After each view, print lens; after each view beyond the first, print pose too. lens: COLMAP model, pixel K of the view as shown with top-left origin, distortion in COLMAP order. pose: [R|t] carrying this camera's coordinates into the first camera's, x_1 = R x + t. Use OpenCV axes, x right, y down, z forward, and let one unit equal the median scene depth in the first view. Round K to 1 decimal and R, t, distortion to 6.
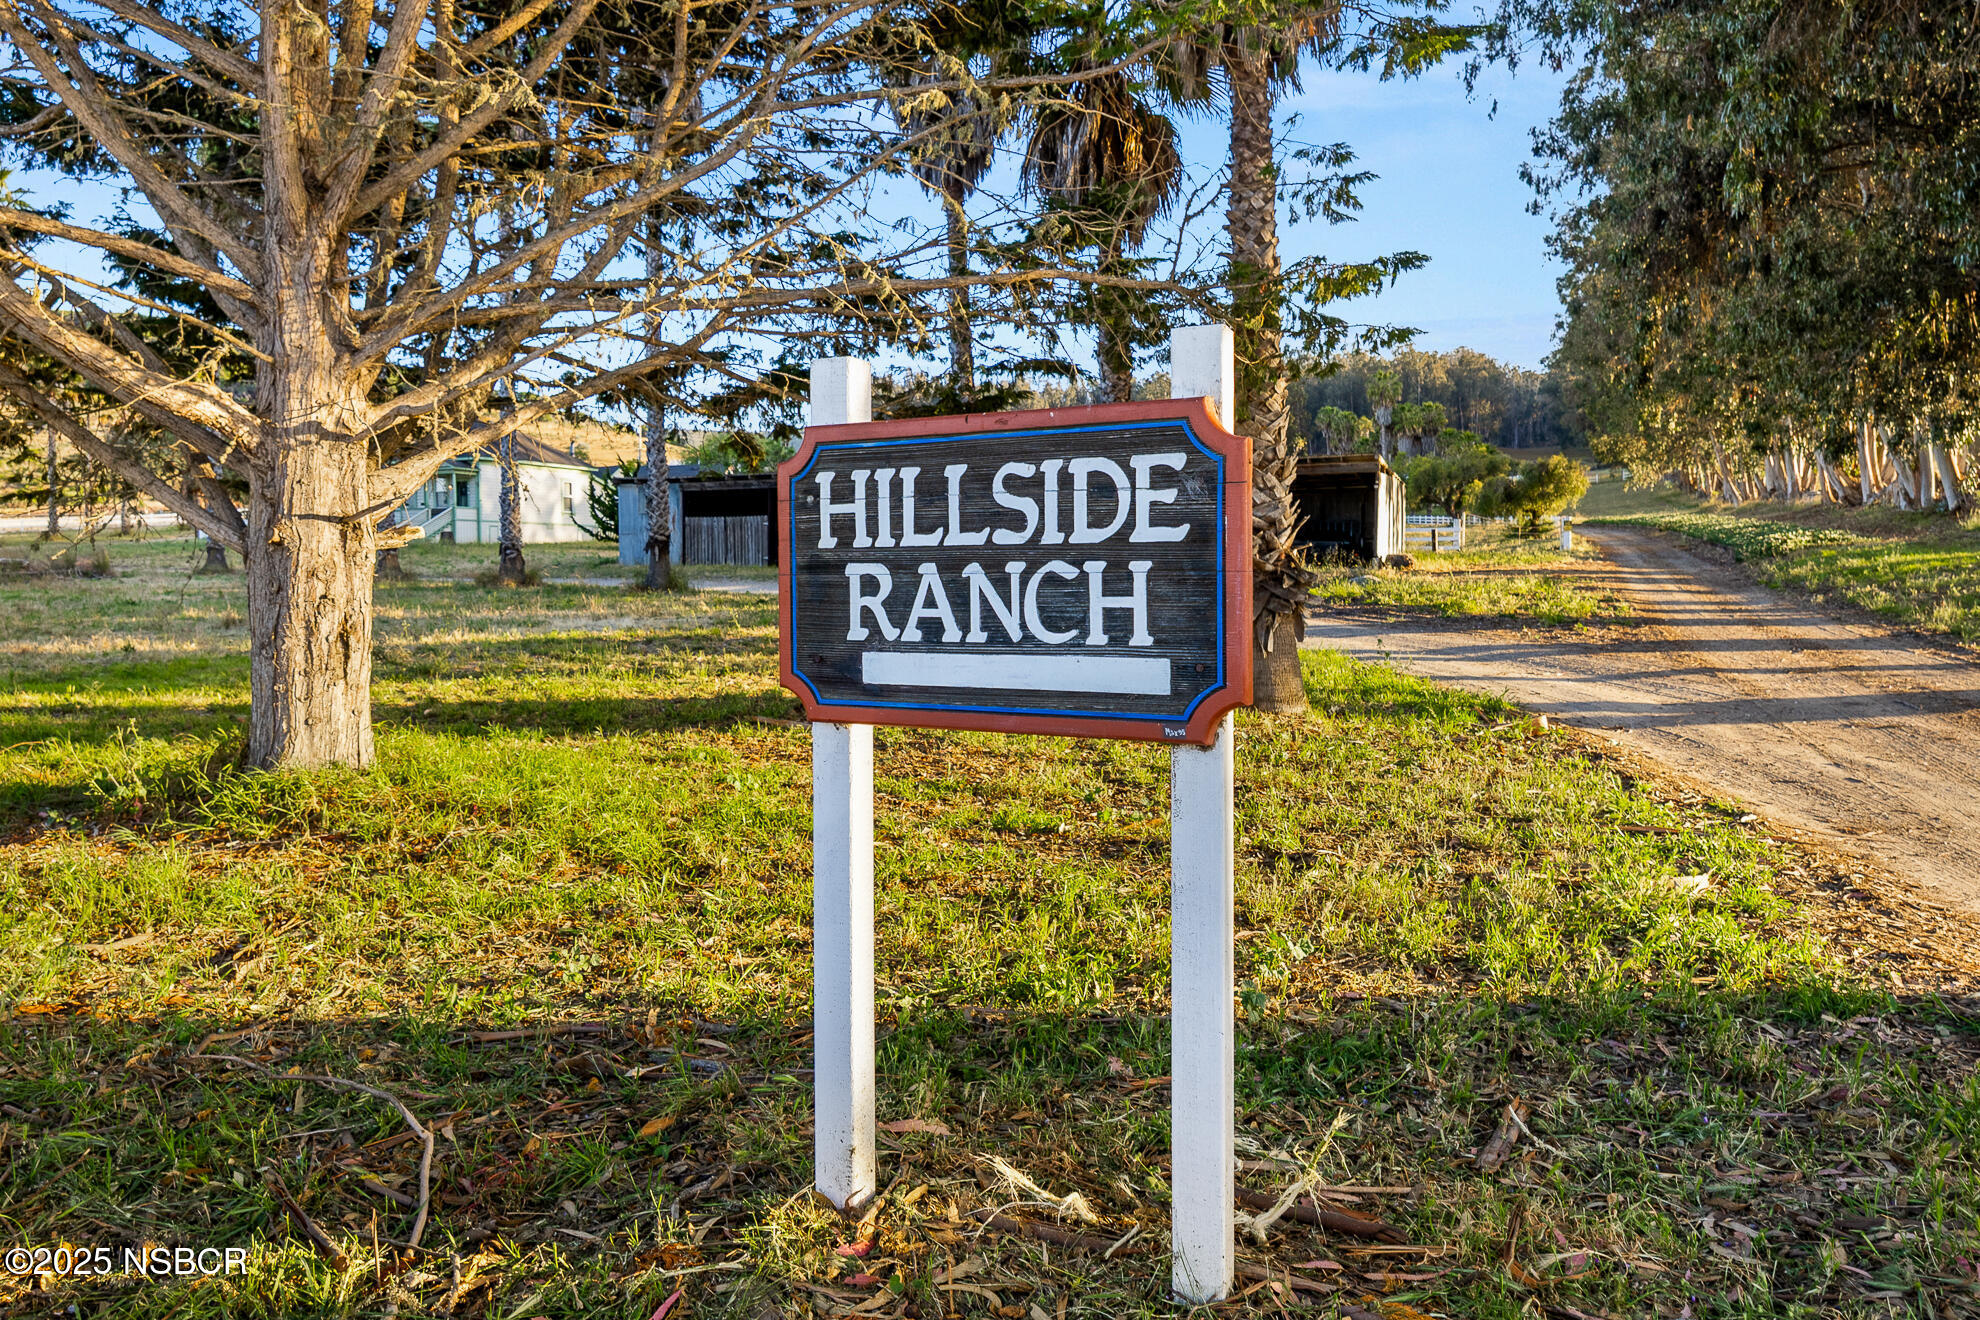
lens RADIAL K [[1155.8, 0, 989.3], [0, 1155.8, 613.0], [0, 0, 1]] dist [0.024358, -0.000078]
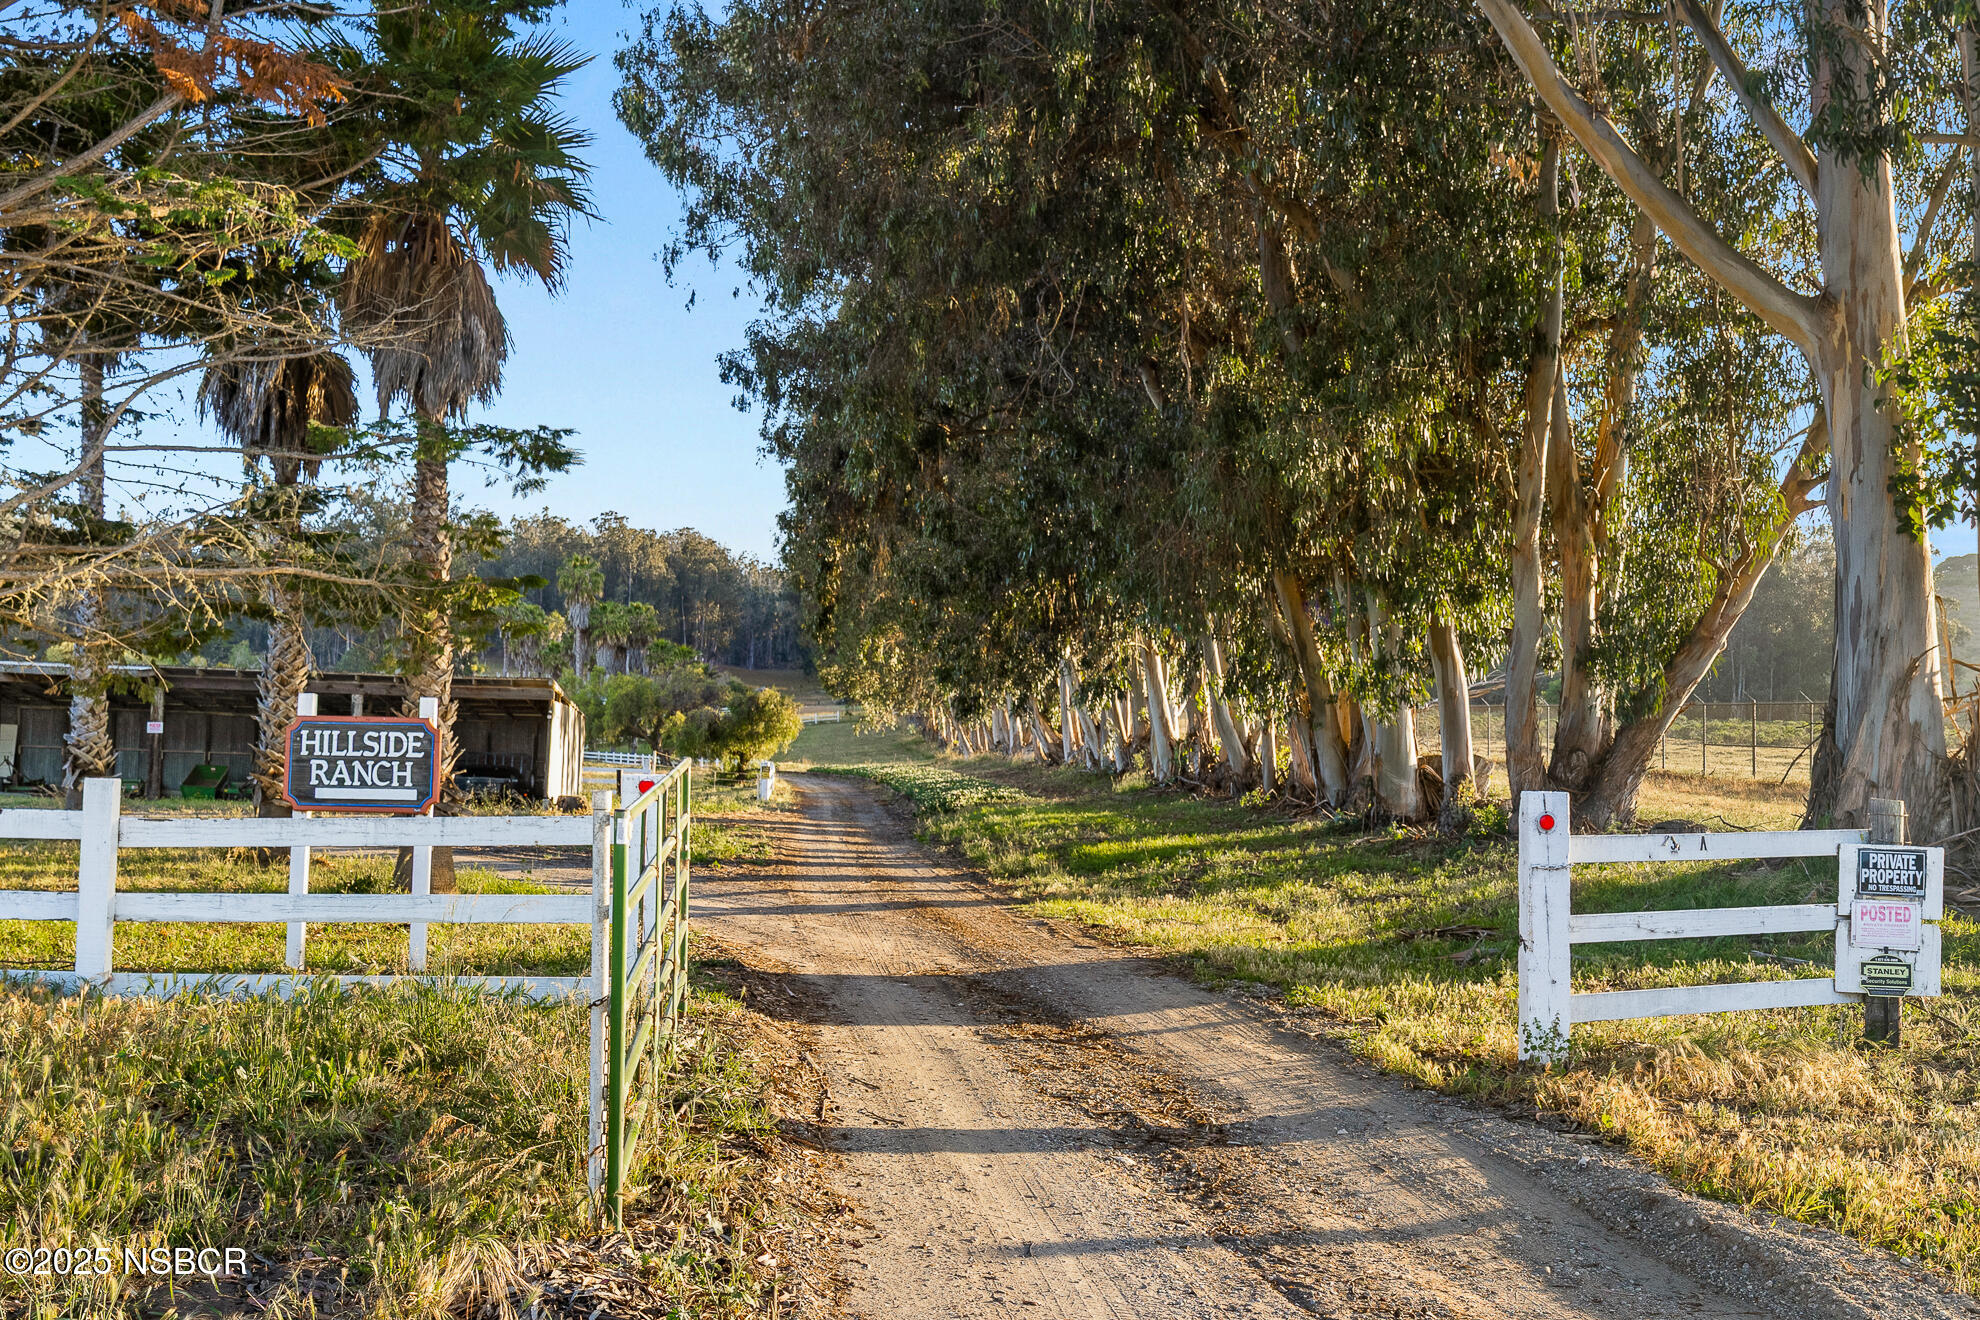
lens RADIAL K [[2181.4, 0, 990.0], [0, 2181.4, 660.0], [0, 0, 1]] dist [-0.013402, -0.009420]
pose [[0.877930, 0.066238, 0.474185, -1.325356], [-0.008711, 0.992430, -0.122504, 0.396099], [-0.478709, 0.103419, 0.871861, -5.061896]]
